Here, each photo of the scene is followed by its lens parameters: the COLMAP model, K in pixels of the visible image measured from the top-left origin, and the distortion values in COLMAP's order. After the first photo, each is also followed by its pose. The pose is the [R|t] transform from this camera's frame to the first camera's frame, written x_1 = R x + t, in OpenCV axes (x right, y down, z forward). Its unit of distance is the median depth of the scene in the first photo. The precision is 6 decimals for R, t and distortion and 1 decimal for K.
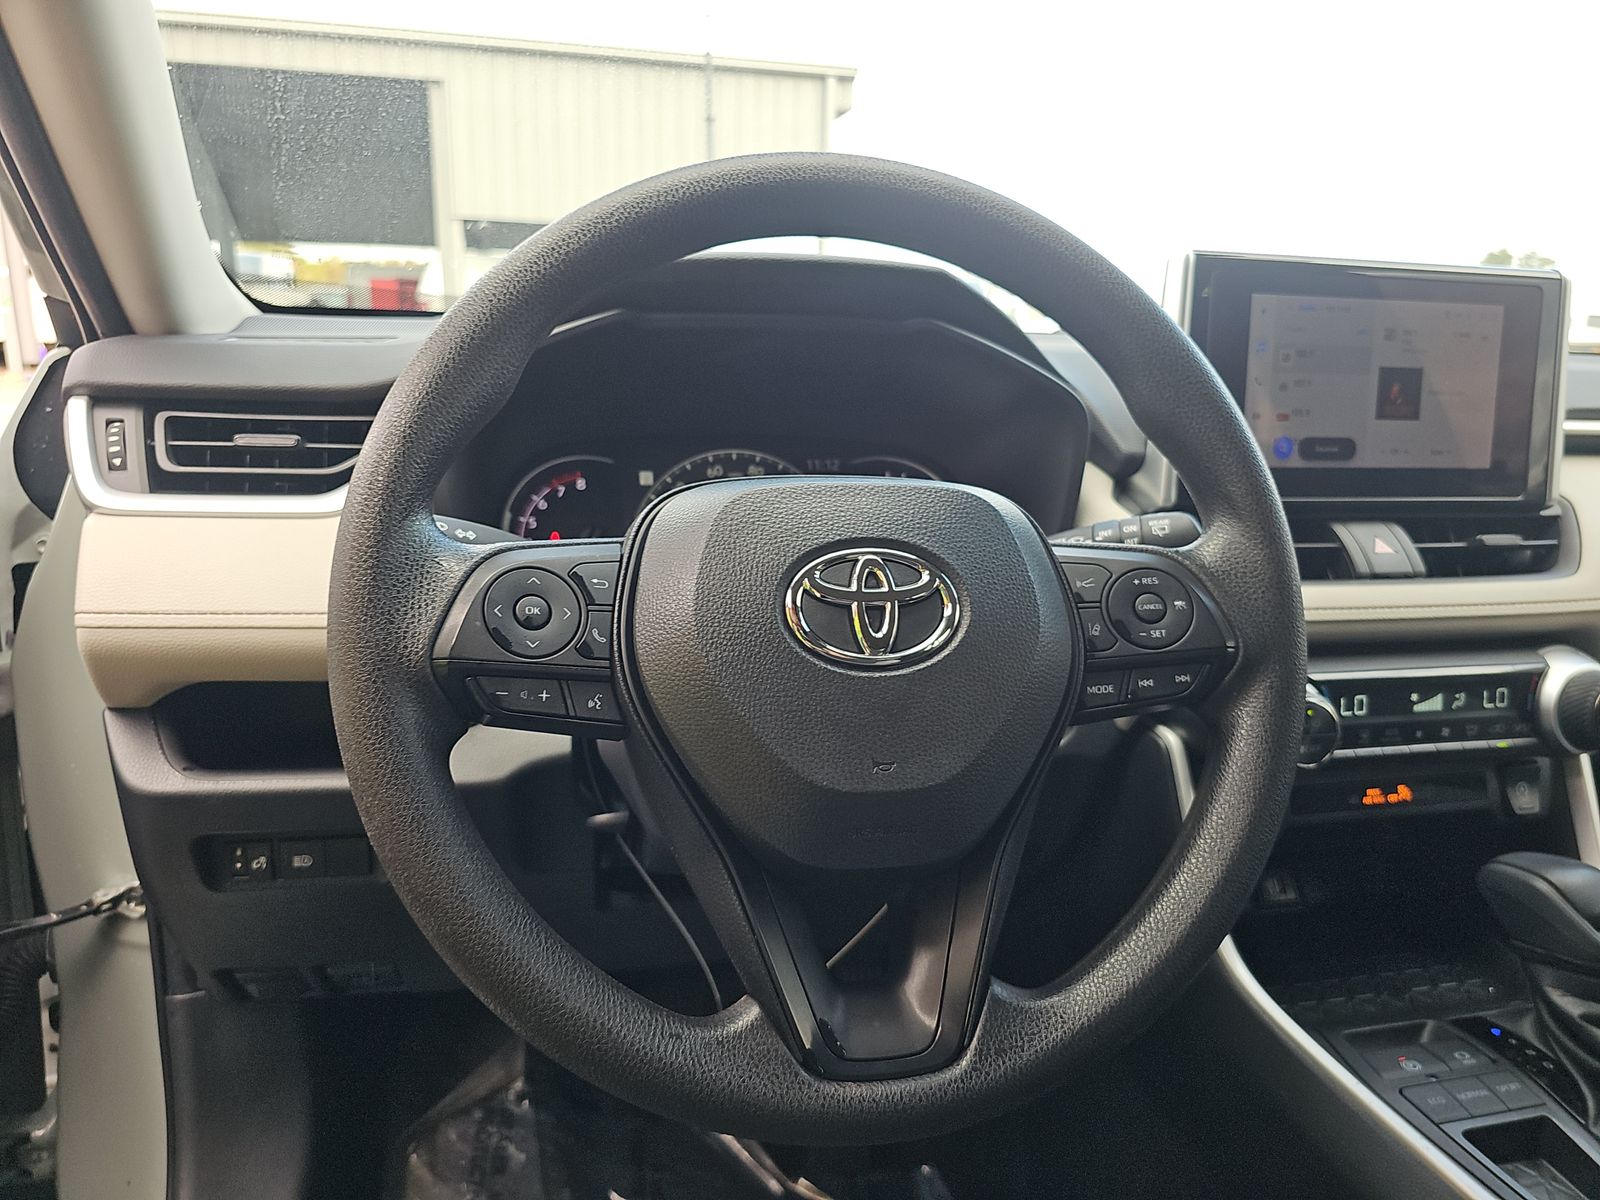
lens RADIAL K [[1068.9, 0, 799.6], [0, 1068.9, 598.0], [0, 0, 1]] dist [0.051163, -0.053197]
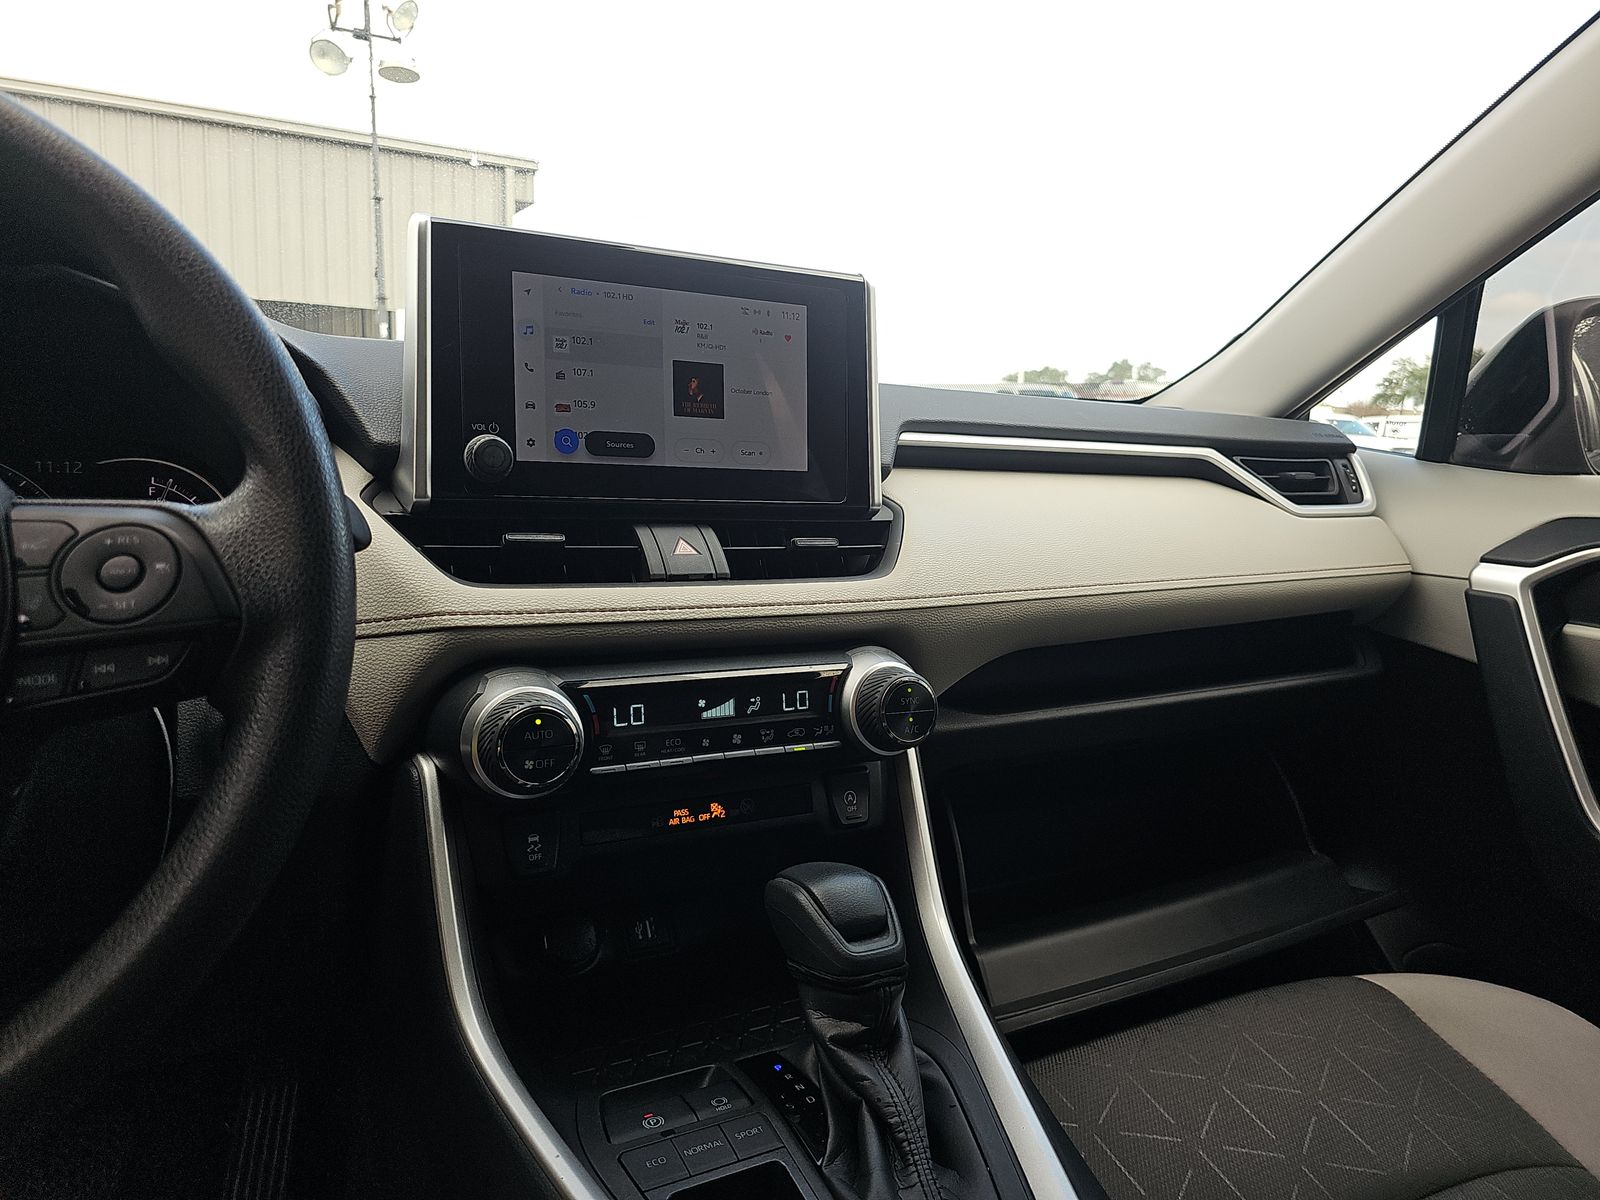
lens RADIAL K [[1068.9, 0, 799.7], [0, 1068.9, 587.5], [0, 0, 1]] dist [0.051163, -0.053197]
pose [[0.968304, -0.023646, 0.248654, 0.413381], [0.047174, 0.994905, -0.089095, 0.076726], [-0.245280, 0.098001, 0.964486, 0.081273]]
